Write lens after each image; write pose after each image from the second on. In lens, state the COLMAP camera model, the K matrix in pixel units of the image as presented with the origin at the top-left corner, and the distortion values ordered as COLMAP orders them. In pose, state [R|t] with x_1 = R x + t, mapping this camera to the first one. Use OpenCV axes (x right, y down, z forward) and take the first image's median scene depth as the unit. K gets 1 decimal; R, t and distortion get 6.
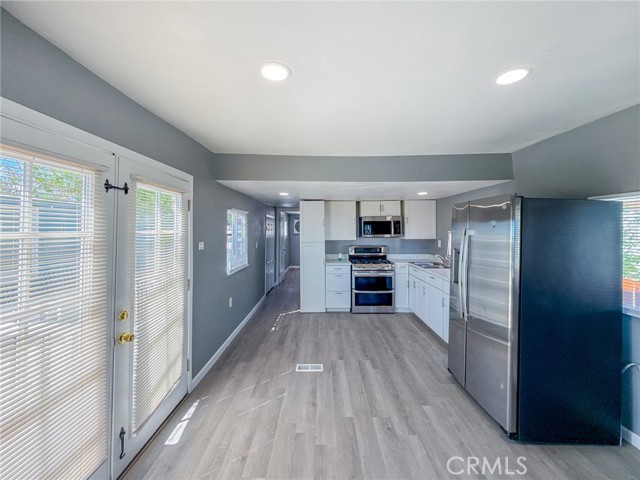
lens RADIAL K [[271.1, 0, 322.7], [0, 271.1, 224.3], [0, 0, 1]] dist [-0.000186, -0.000434]
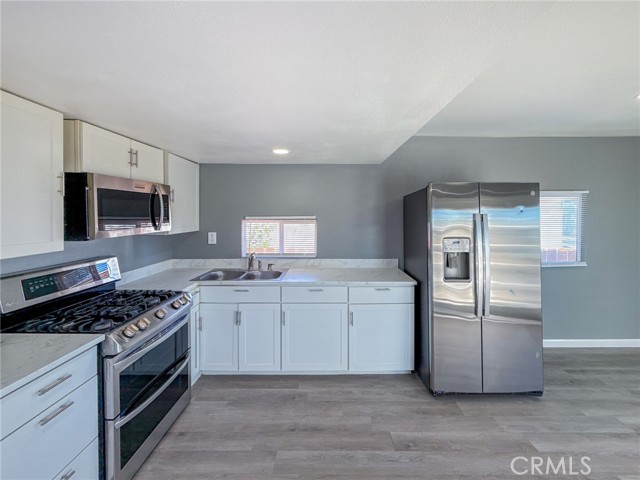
lens RADIAL K [[257.8, 0, 333.4], [0, 257.8, 220.5], [0, 0, 1]] dist [-0.000713, -0.000602]
pose [[-0.002047, -0.019639, 0.999805, -0.167047], [-0.019469, 0.999618, 0.019595, 0.017208], [-0.999808, -0.019425, -0.002429, 0.810961]]
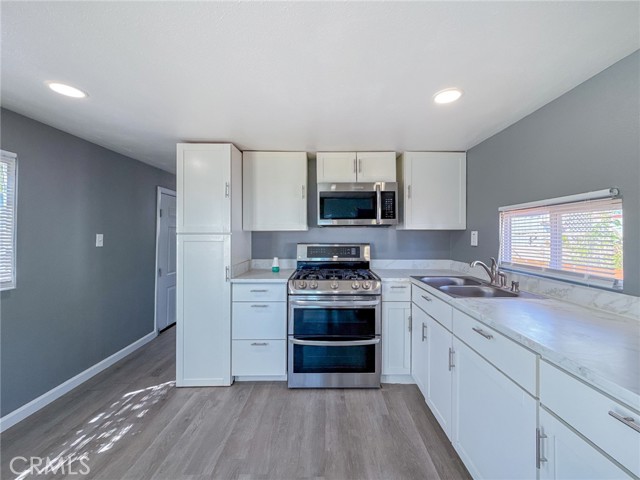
lens RADIAL K [[271.1, 0, 331.2], [0, 271.1, 228.2], [0, 0, 1]] dist [-0.000186, -0.000434]
pose [[0.999972, 0.004396, 0.006067, 0.187766], [-0.004360, 0.999974, -0.005803, 0.063873], [-0.006092, 0.005777, 0.999965, 0.571235]]
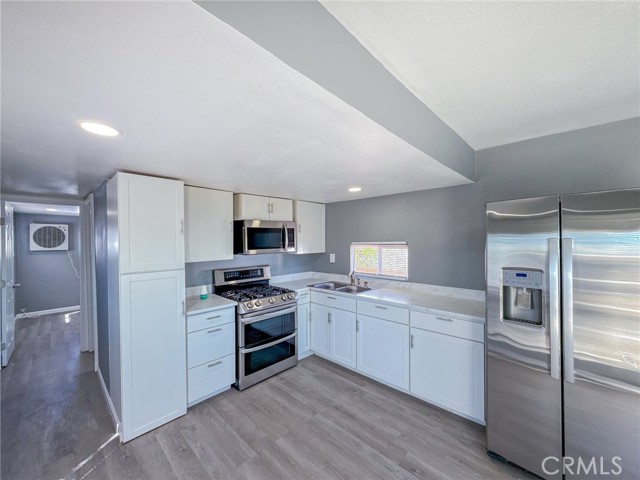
lens RADIAL K [[257.8, 0, 325.4], [0, 257.8, 240.9], [0, 0, 1]] dist [-0.000713, -0.000602]
pose [[0.686728, -0.005982, 0.726890, -0.161603], [-0.007787, 0.999848, 0.015585, 0.009379], [-0.726873, -0.016363, 0.686577, 0.540066]]
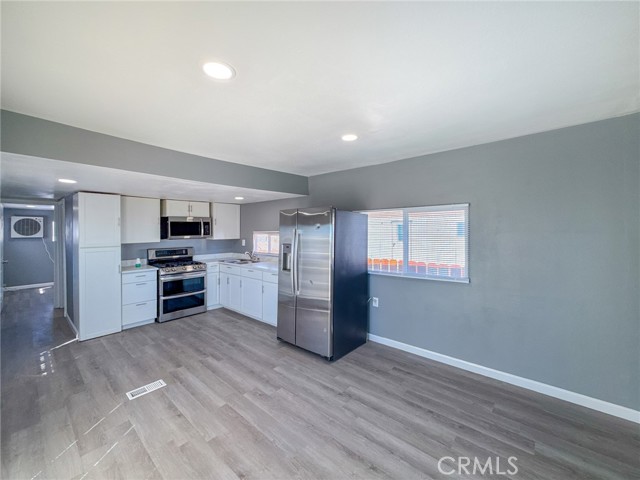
lens RADIAL K [[257.8, 0, 330.2], [0, 257.8, 229.8], [0, 0, 1]] dist [-0.000713, -0.000602]
pose [[0.637320, 0.001455, 0.770598, -0.200190], [-0.011600, 0.999903, 0.007706, 0.004658], [-0.770512, -0.013850, 0.637275, 0.019874]]
